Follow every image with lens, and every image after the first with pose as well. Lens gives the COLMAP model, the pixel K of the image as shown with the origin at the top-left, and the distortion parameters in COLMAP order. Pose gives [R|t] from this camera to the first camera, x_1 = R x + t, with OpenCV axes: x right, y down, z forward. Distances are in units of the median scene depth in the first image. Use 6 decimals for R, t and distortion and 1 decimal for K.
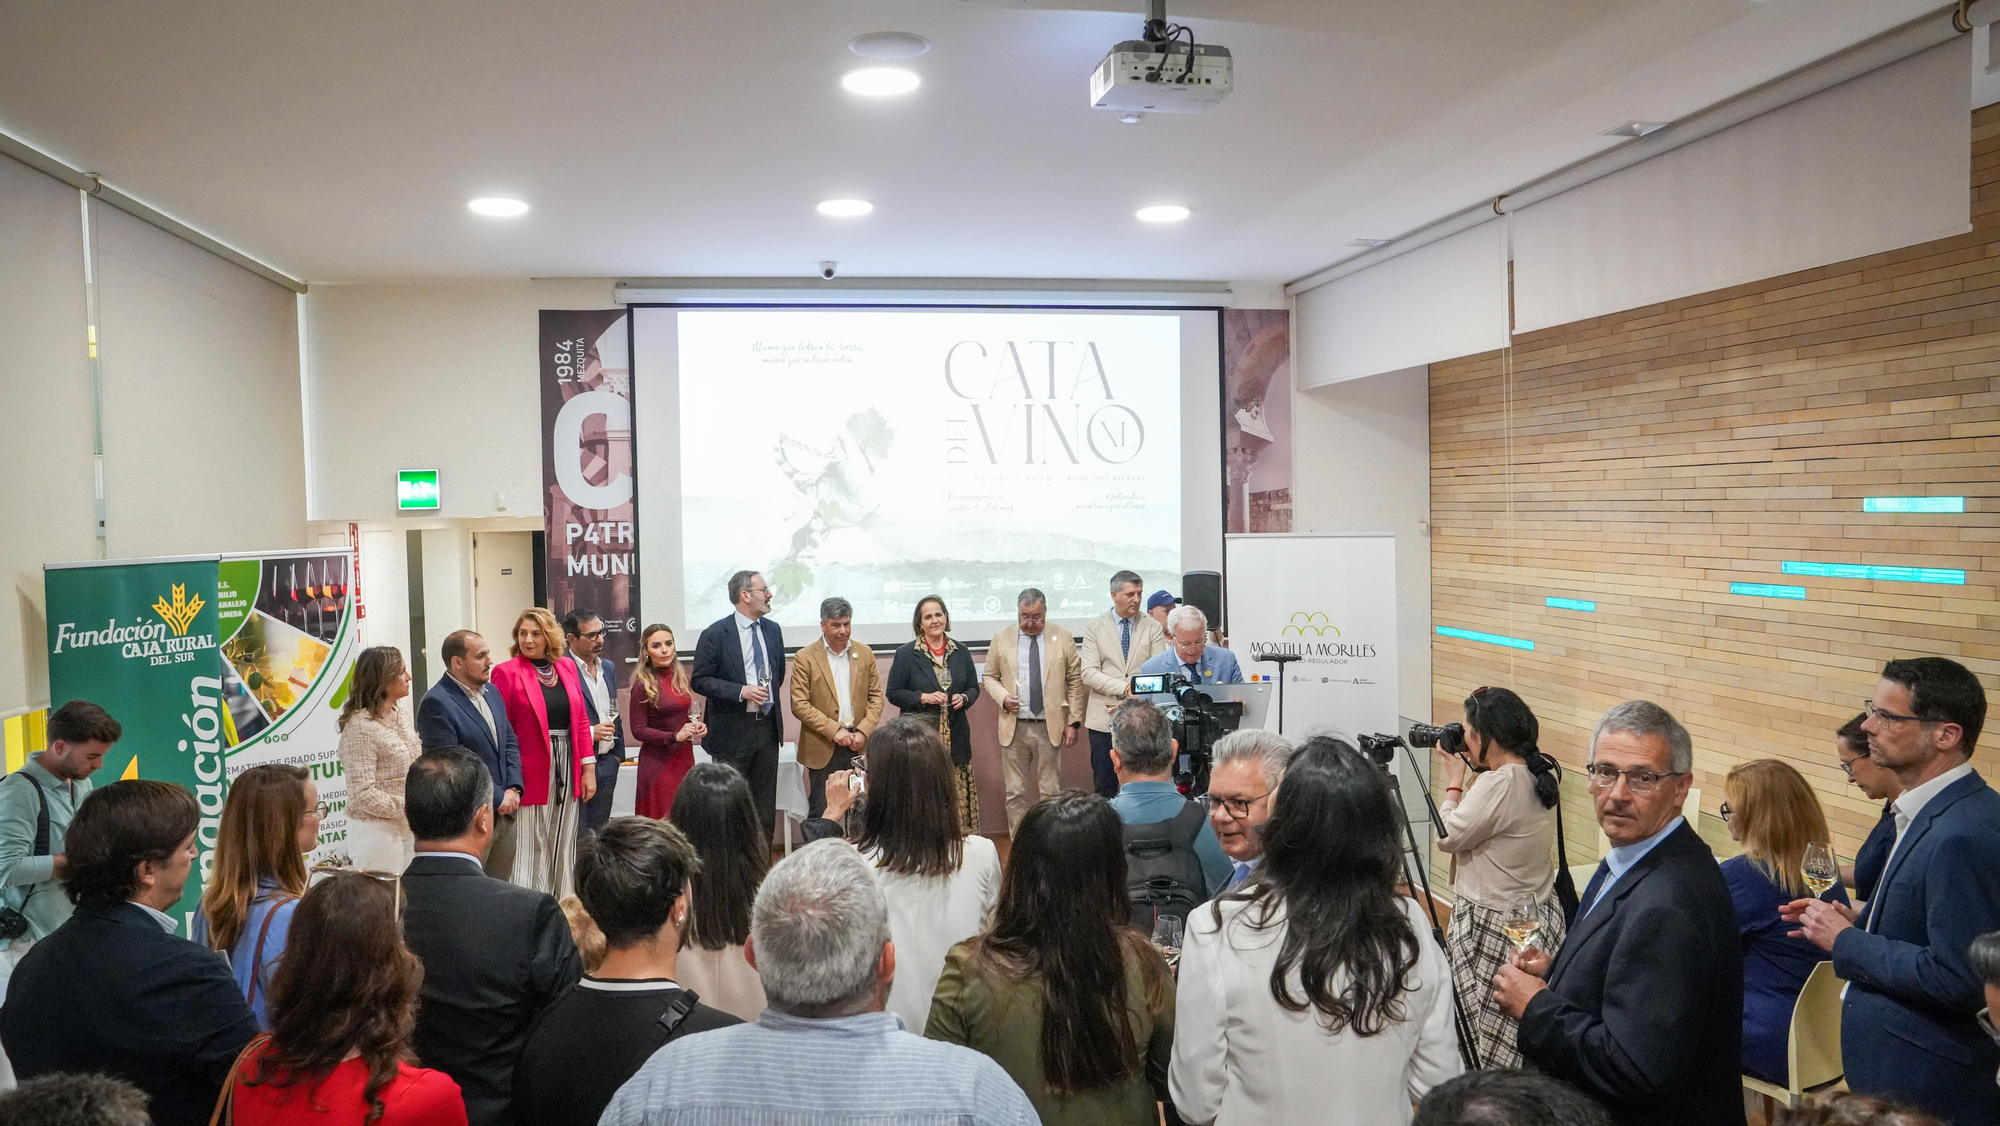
lens RADIAL K [[1449.2, 0, 995.2], [0, 1449.2, 562.9], [0, 0, 1]] dist [-0.117933, 0.094960]
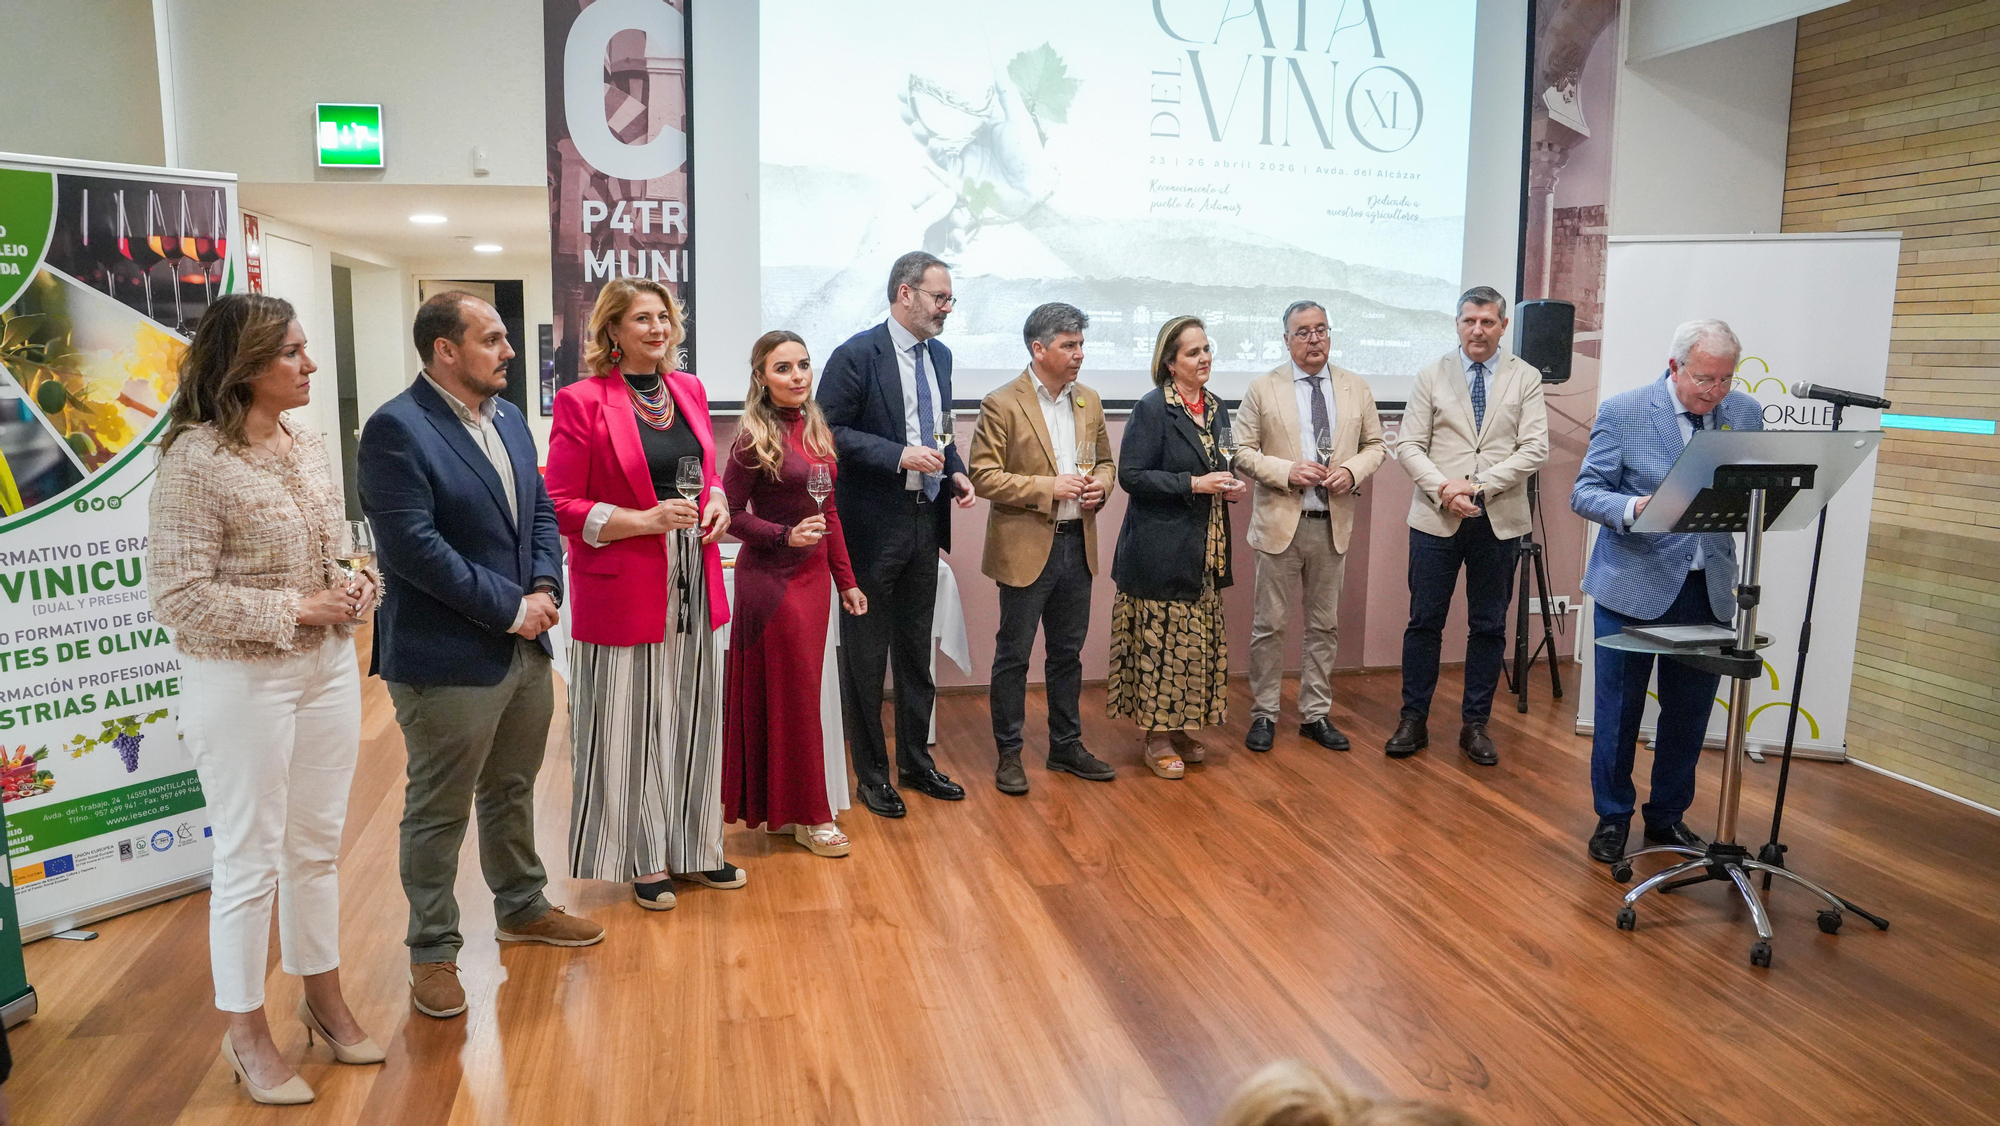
lens RADIAL K [[1449.2, 0, 1016.6], [0, 1449.2, 576.9], [0, 0, 1]] dist [-0.117933, 0.094960]
pose [[0.998053, 0.019455, 0.059255, -0.136587], [-0.026749, 0.991809, 0.124899, 0.055817], [-0.056340, -0.126241, 0.990398, 0.324940]]
